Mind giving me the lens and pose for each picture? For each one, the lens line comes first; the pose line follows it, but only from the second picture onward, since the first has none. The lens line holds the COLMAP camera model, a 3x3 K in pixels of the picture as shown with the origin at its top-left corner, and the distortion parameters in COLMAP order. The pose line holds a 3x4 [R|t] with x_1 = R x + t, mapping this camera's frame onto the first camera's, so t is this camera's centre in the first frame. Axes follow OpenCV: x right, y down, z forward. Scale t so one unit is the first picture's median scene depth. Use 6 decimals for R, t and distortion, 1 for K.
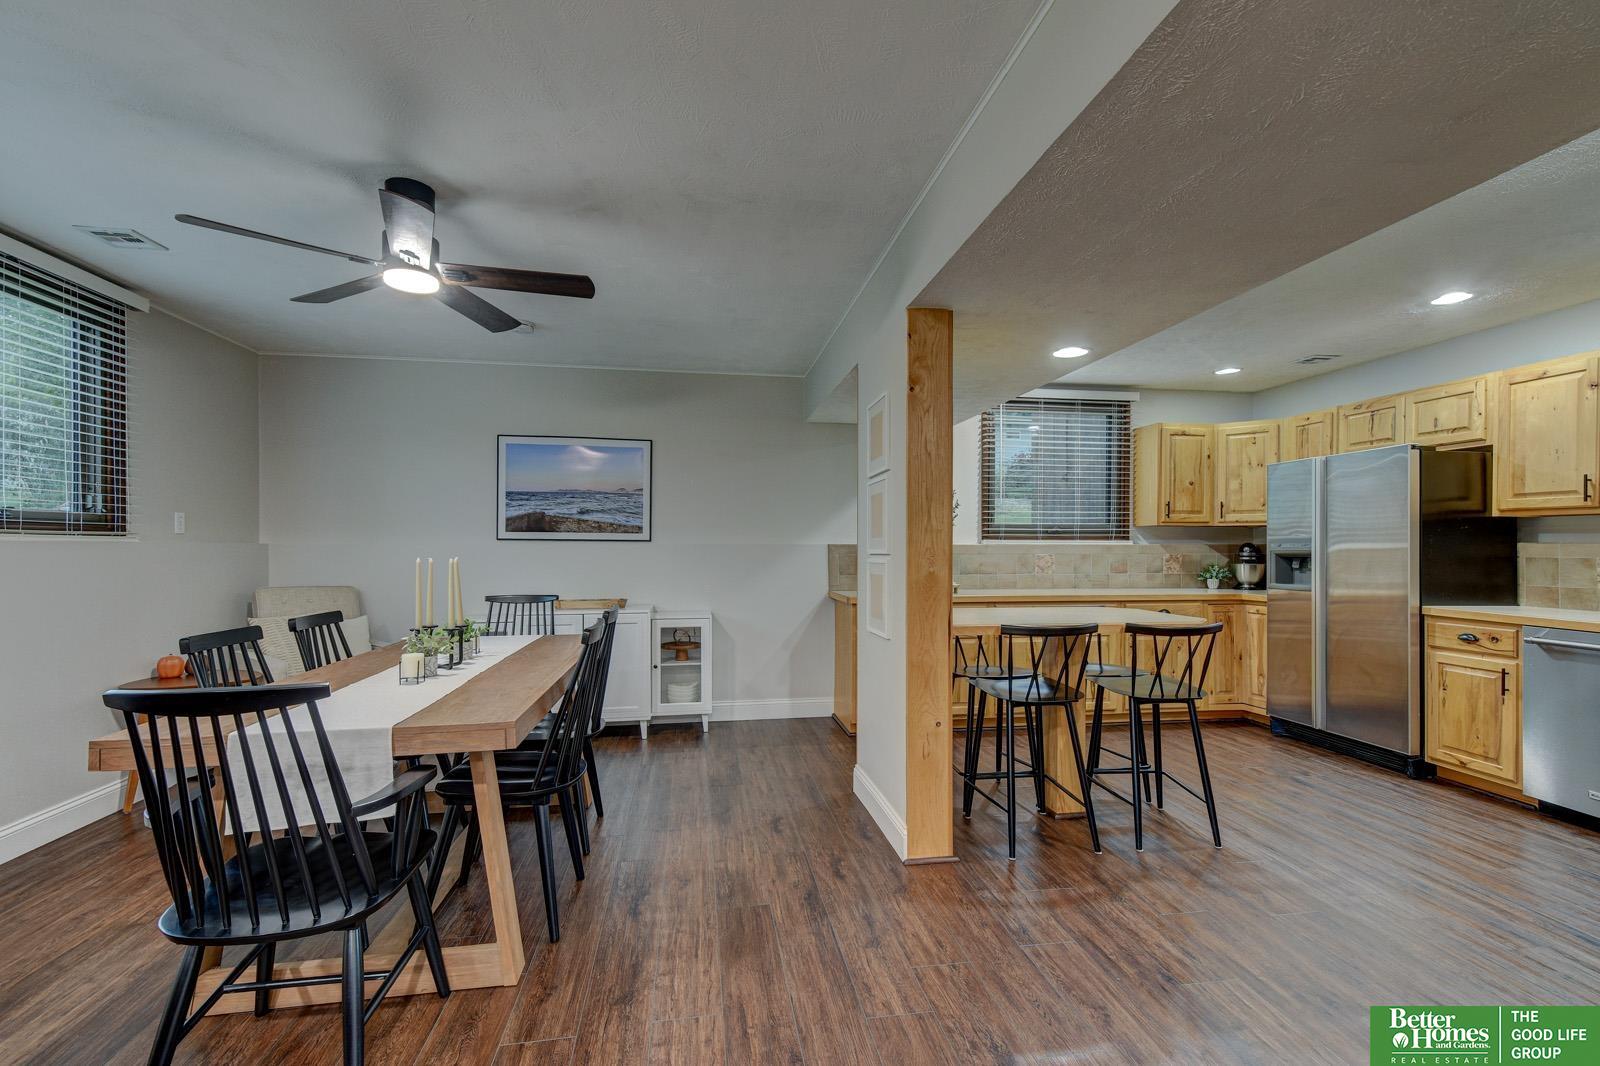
lens RADIAL K [[693.6, 0, 816.5], [0, 693.6, 545.3], [0, 0, 1]] dist [0.000122, 0.000096]
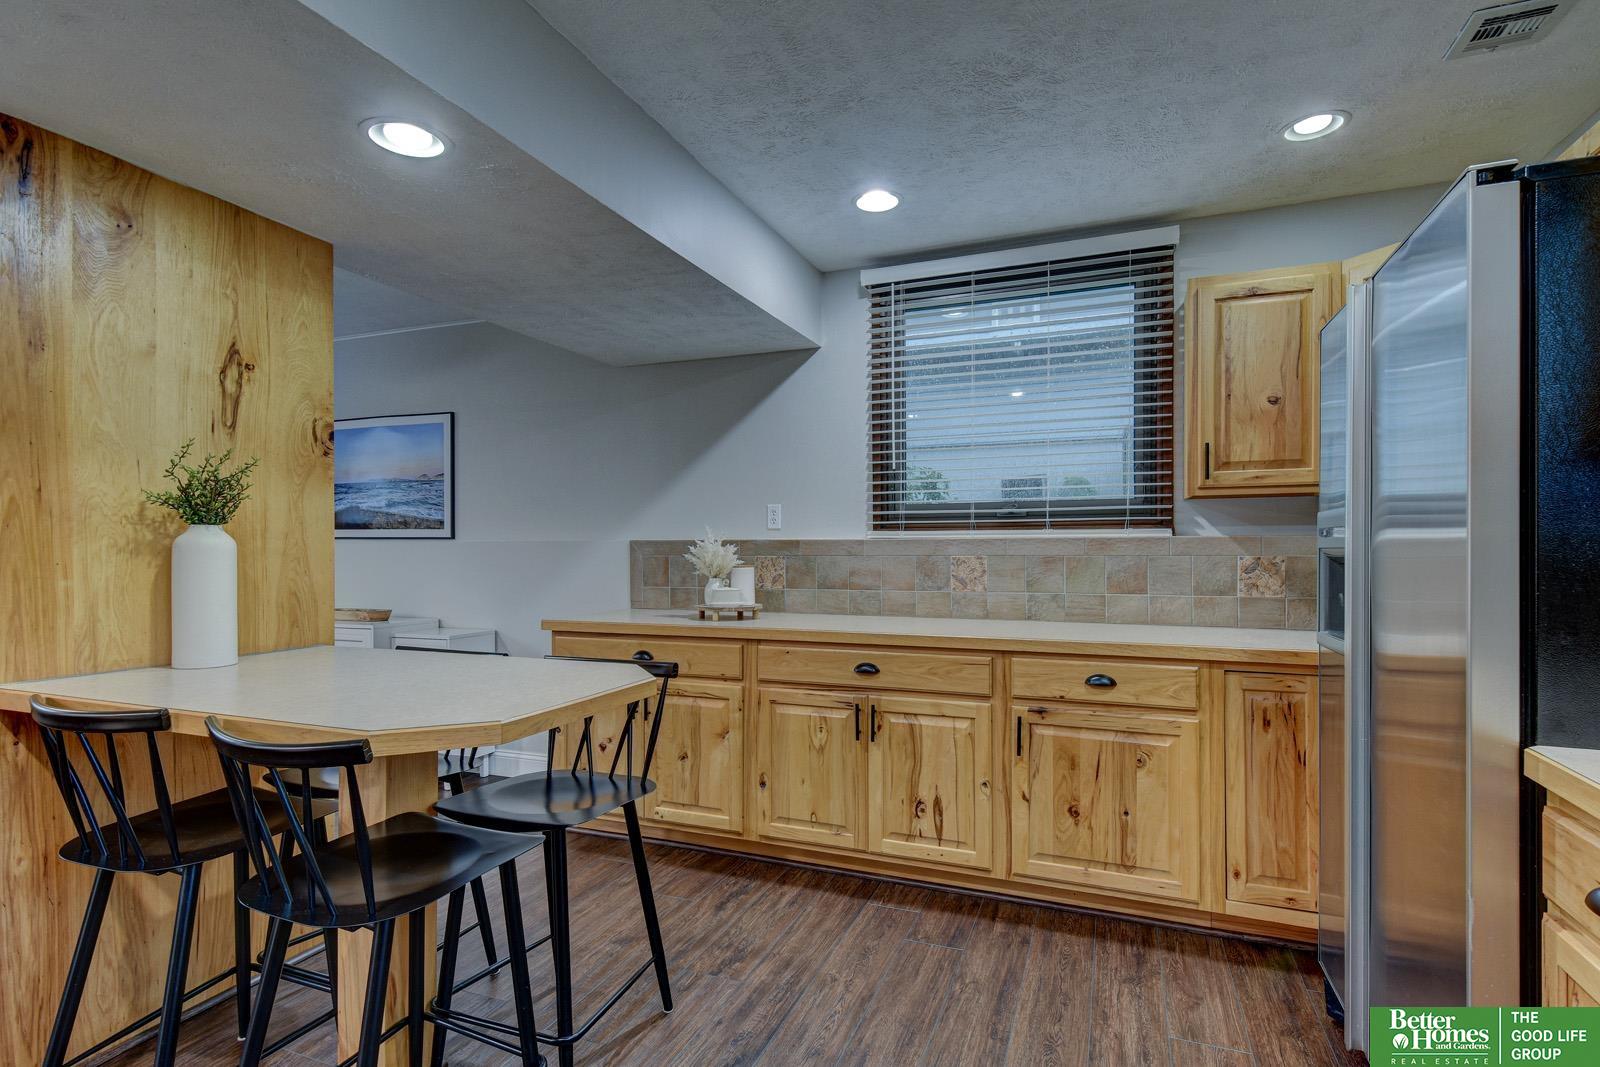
lens RADIAL K [[785.5, 0, 809.0], [0, 785.5, 541.6], [0, 0, 1]] dist [0.015135, -0.001388]
pose [[0.858574, -0.007406, -0.512636, 0.667764], [0.005913, 0.999972, -0.004544, 0.004692], [0.512655, 0.000870, 0.858594, 0.493491]]
